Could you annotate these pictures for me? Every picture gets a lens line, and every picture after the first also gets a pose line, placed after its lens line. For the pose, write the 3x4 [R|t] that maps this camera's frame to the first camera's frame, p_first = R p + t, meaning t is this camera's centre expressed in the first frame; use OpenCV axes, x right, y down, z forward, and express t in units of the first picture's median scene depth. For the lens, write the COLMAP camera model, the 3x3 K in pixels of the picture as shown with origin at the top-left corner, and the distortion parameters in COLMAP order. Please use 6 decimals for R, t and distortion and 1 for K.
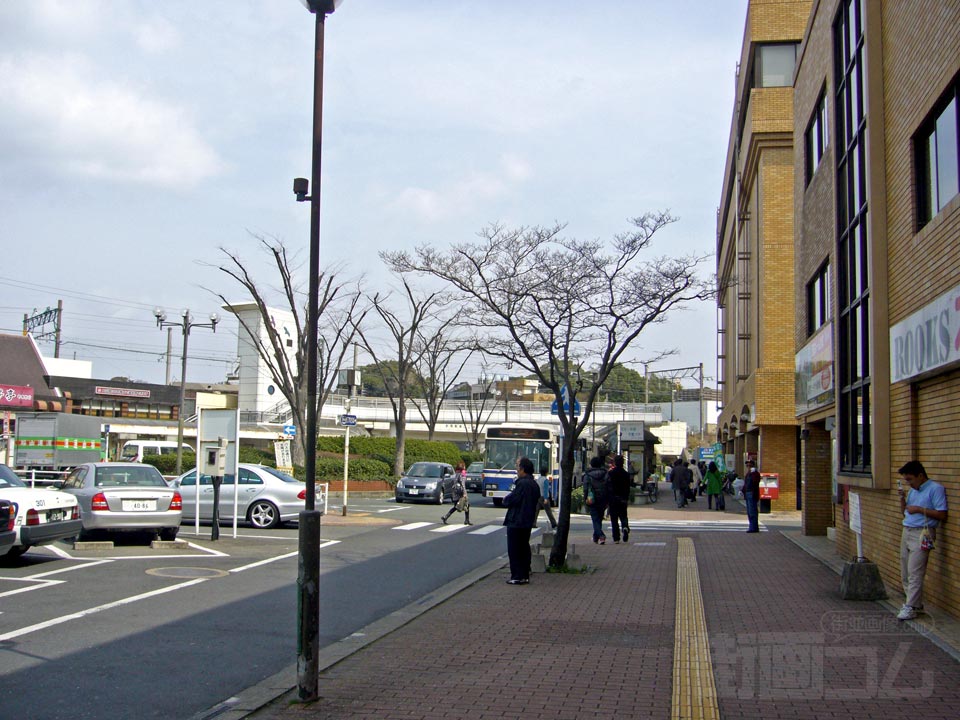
lens RADIAL K [[983.0, 0, 475.0], [0, 983.0, 361.7], [0, 0, 1]] dist [-0.067180, 0.000000]
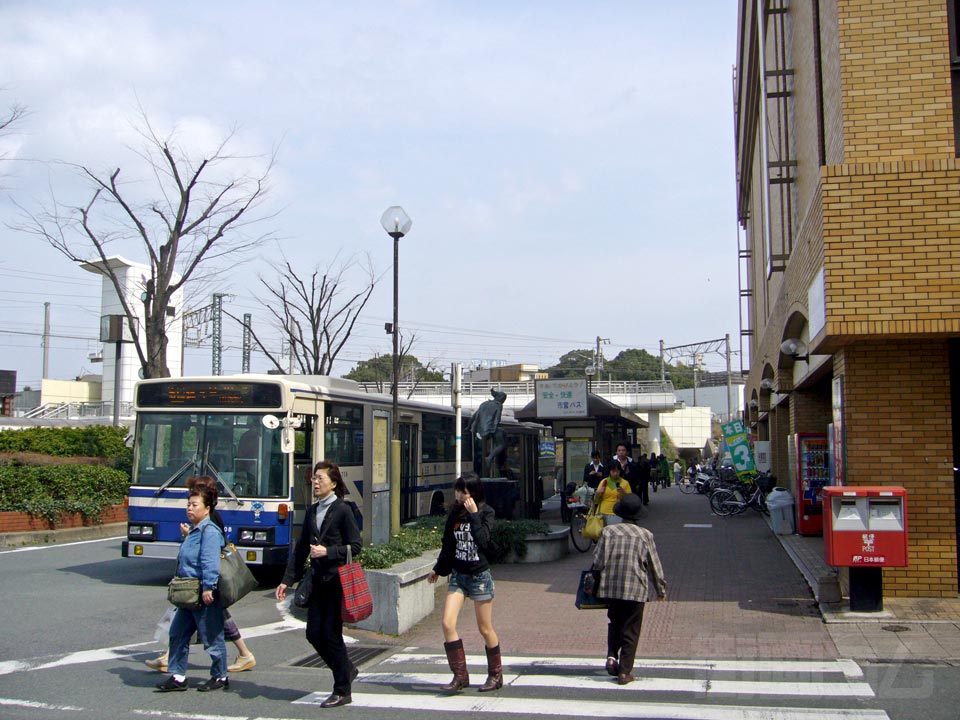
lens RADIAL K [[983.0, 0, 483.8], [0, 983.0, 358.3], [0, 0, 1]] dist [-0.067180, 0.000000]
pose [[0.999298, -0.027400, -0.025548, 0.121348], [0.027323, 0.999621, -0.003379, 0.046532], [0.025630, 0.002678, 0.999668, 0.451930]]
